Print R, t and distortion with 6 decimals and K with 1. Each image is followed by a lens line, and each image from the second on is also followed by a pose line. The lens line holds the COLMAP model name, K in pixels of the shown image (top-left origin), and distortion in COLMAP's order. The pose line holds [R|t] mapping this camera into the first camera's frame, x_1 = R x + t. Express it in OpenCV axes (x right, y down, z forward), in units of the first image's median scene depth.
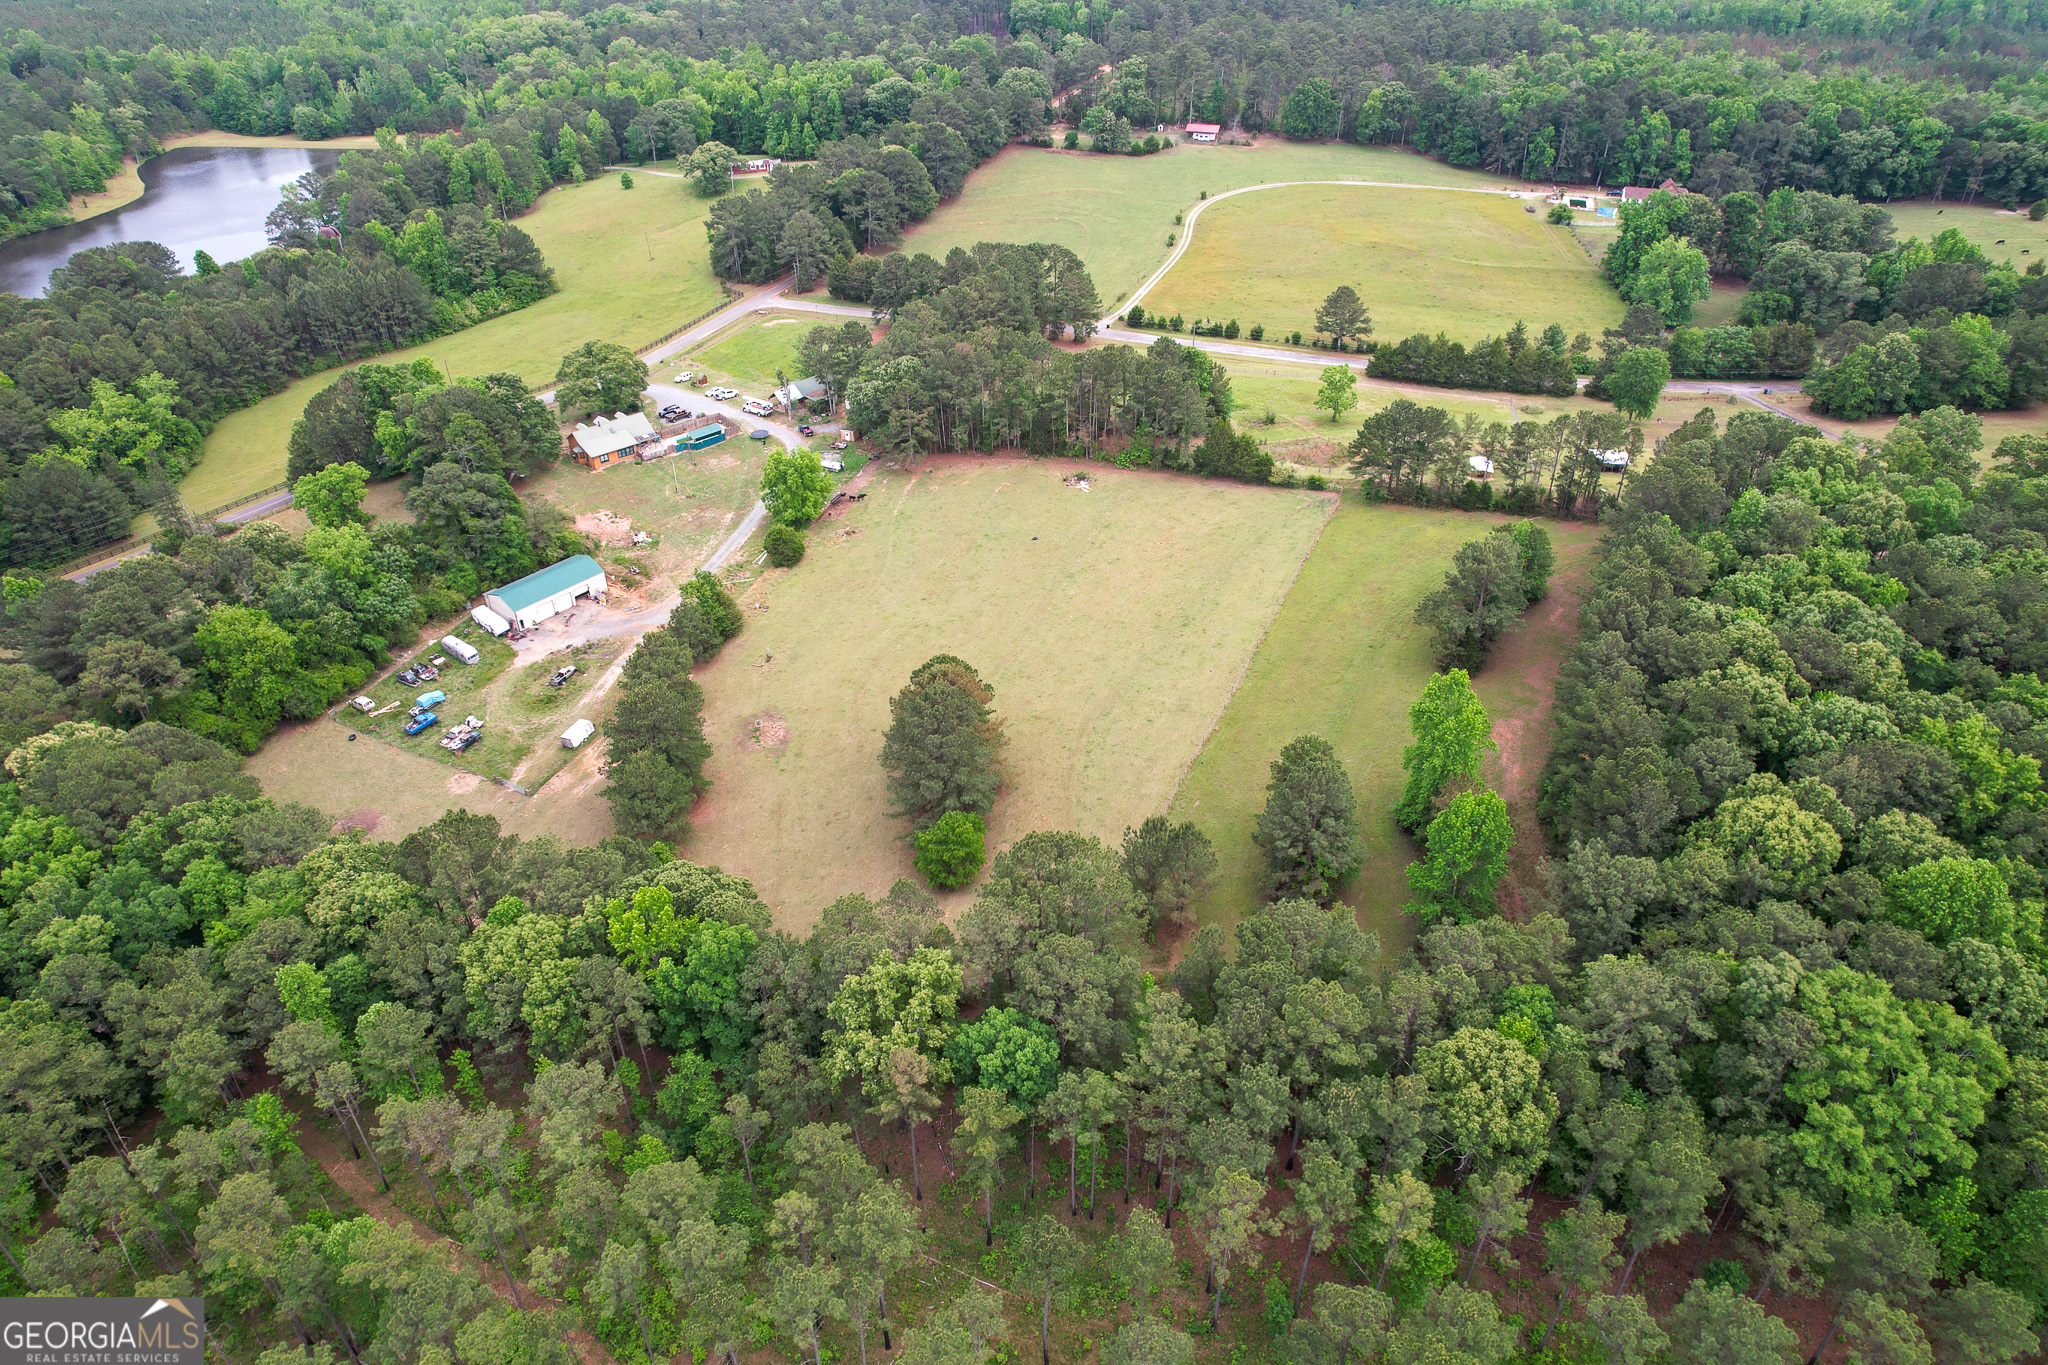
lens RADIAL K [[1311.8, 0, 1027.8], [0, 1311.8, 675.0], [0, 0, 1]] dist [-0.075055, 0.068747]
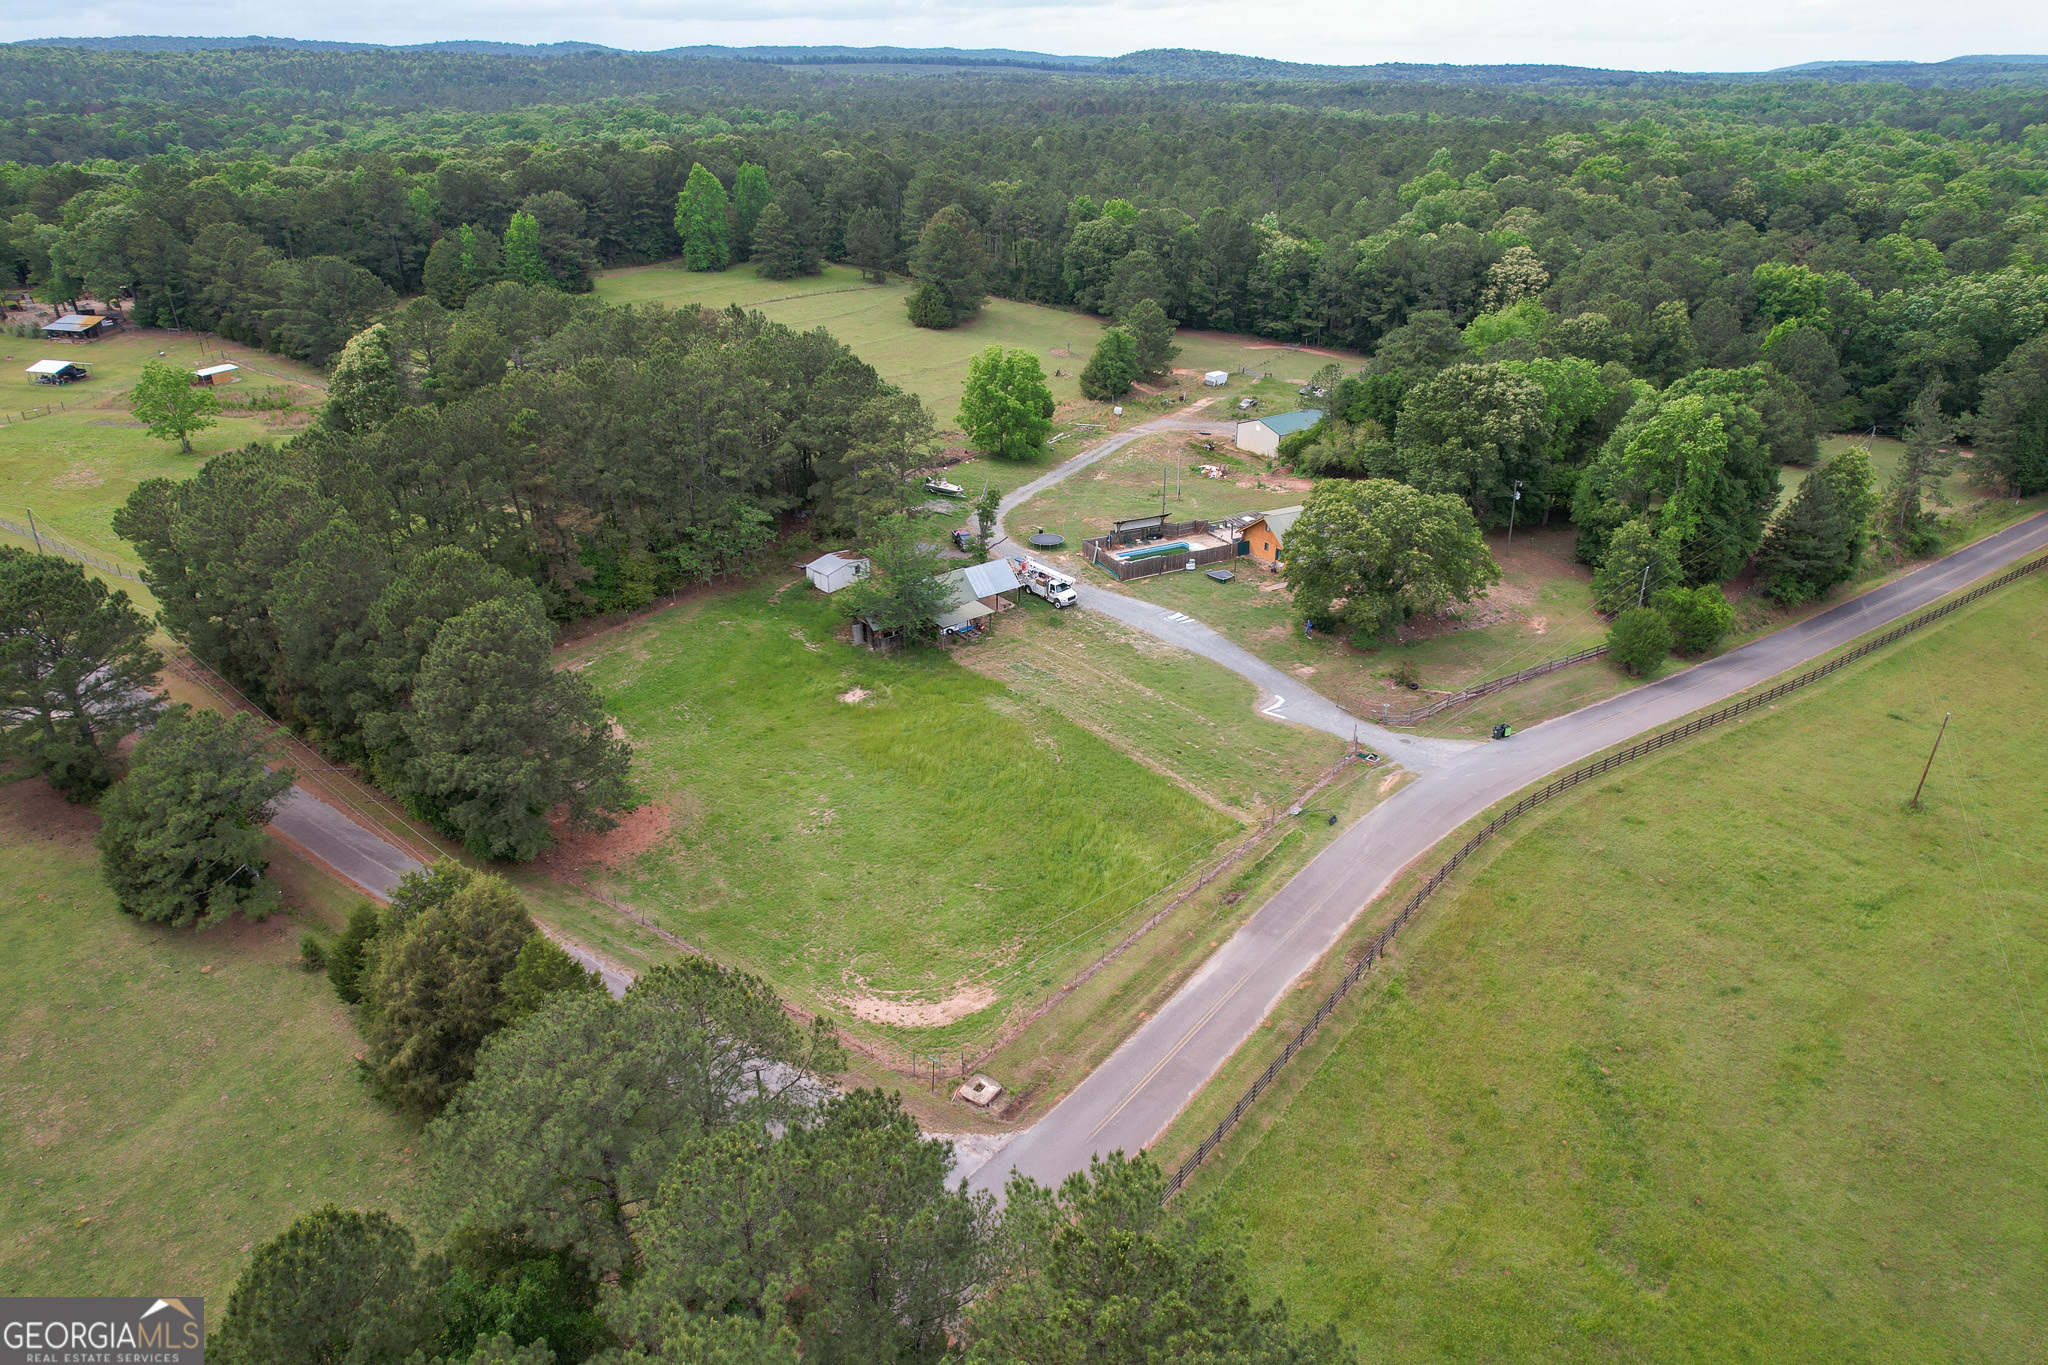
lens RADIAL K [[1311.8, 0, 1027.8], [0, 1311.8, 675.0], [0, 0, 1]] dist [-0.075055, 0.068747]
pose [[-0.975823, -0.085561, 0.201120, -0.305272], [0.130284, 0.511125, 0.849575, -0.607098], [-0.175489, 0.855237, -0.487620, 1.285107]]
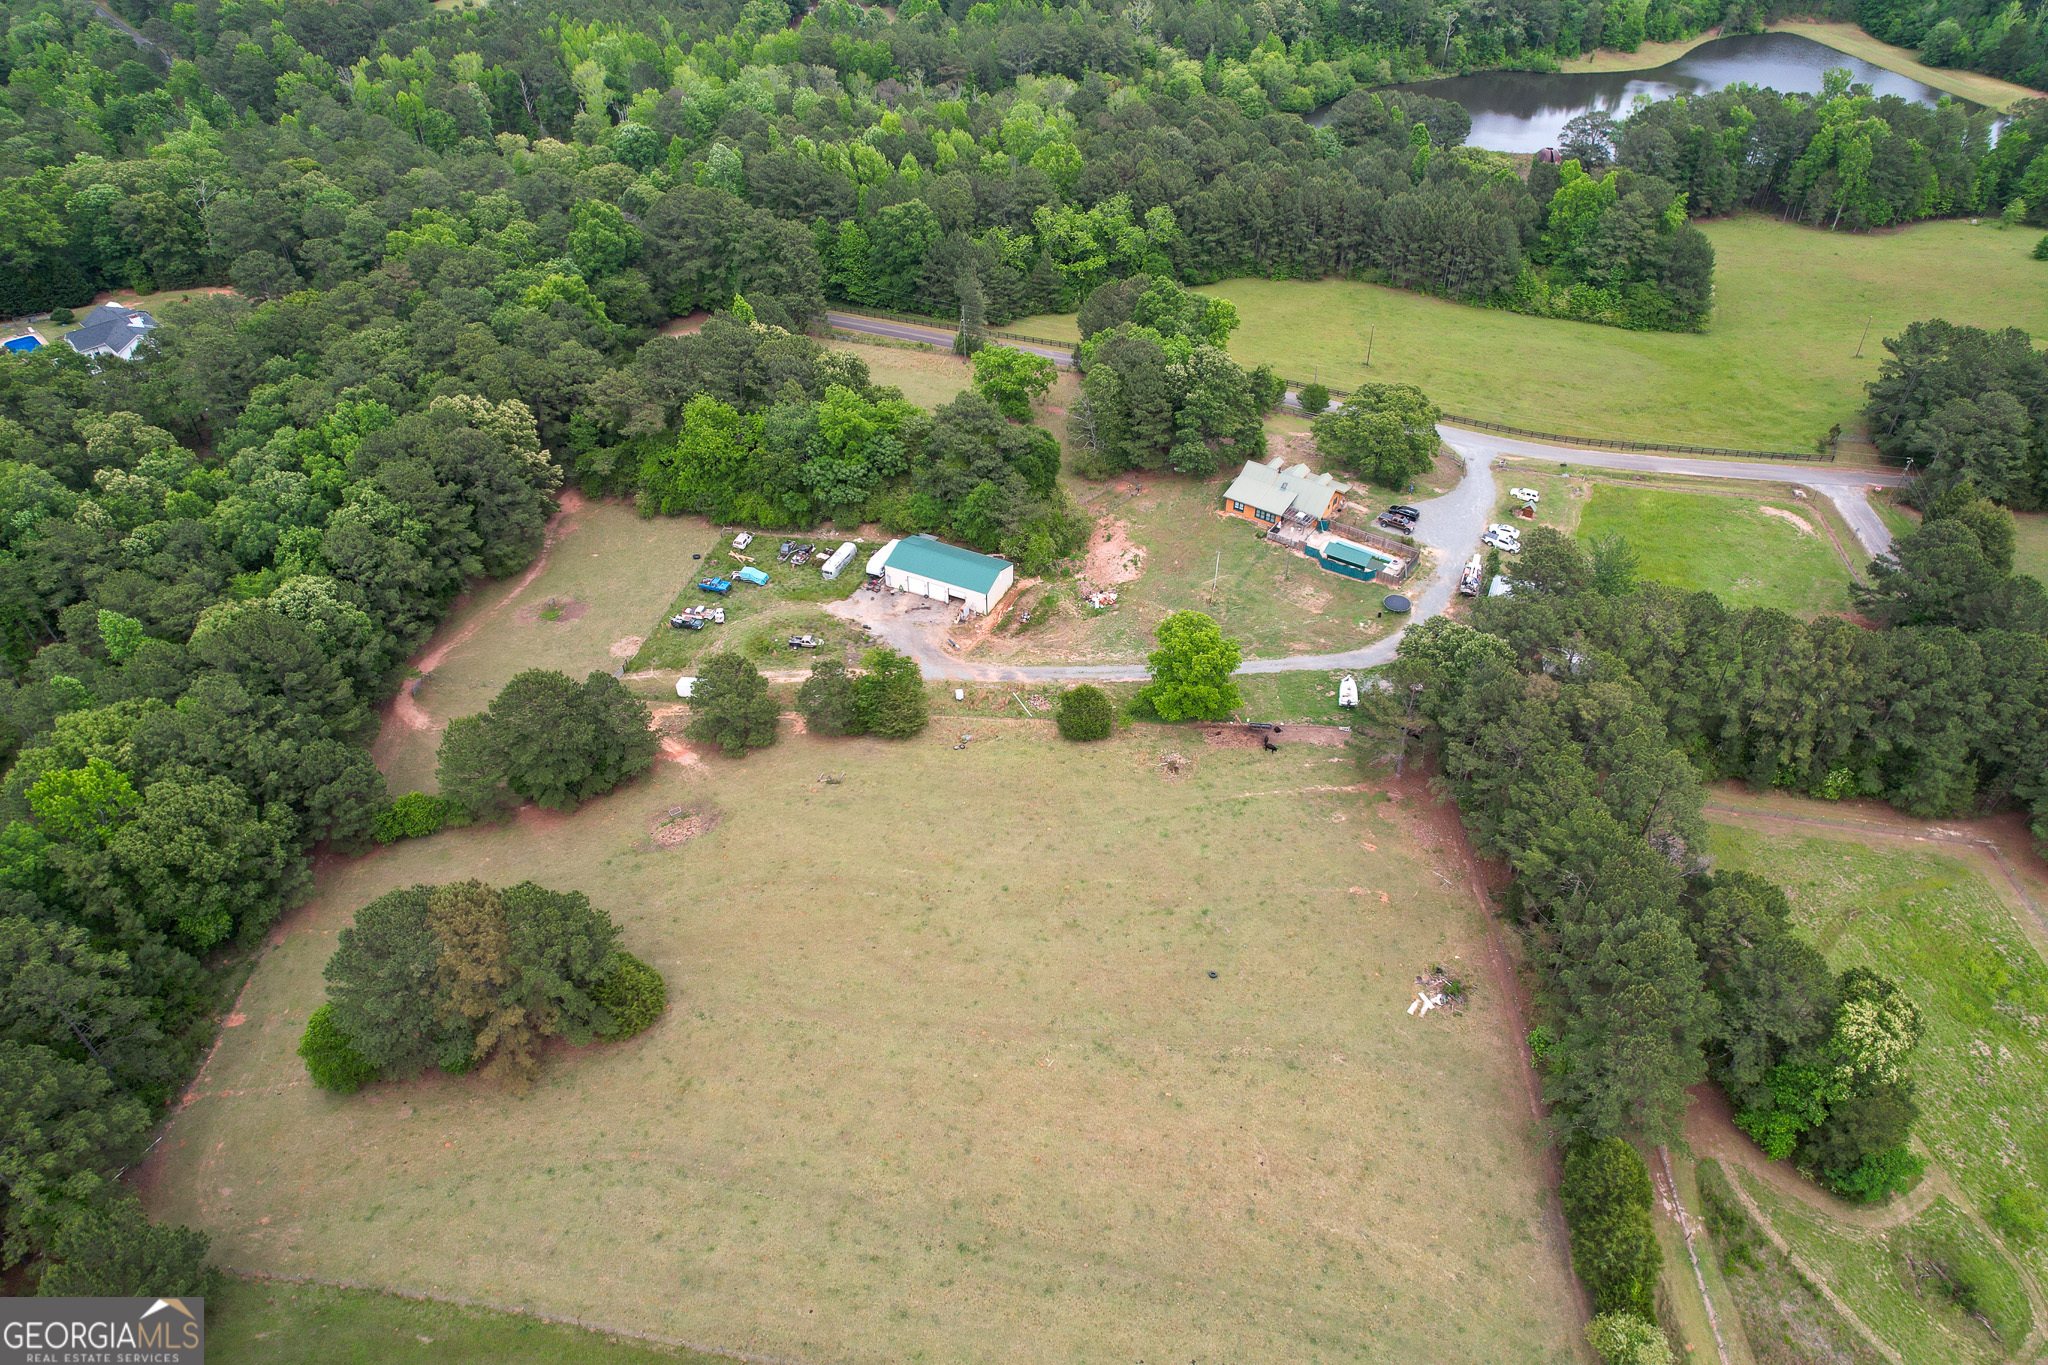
lens RADIAL K [[1311.8, 0, 1027.8], [0, 1311.8, 675.0], [0, 0, 1]] dist [-0.075055, 0.068747]
pose [[0.261885, 0.620846, -0.738895, 0.275525], [-0.549334, 0.725382, 0.414792, -0.329467], [0.793504, 0.297273, 0.531019, 0.472041]]
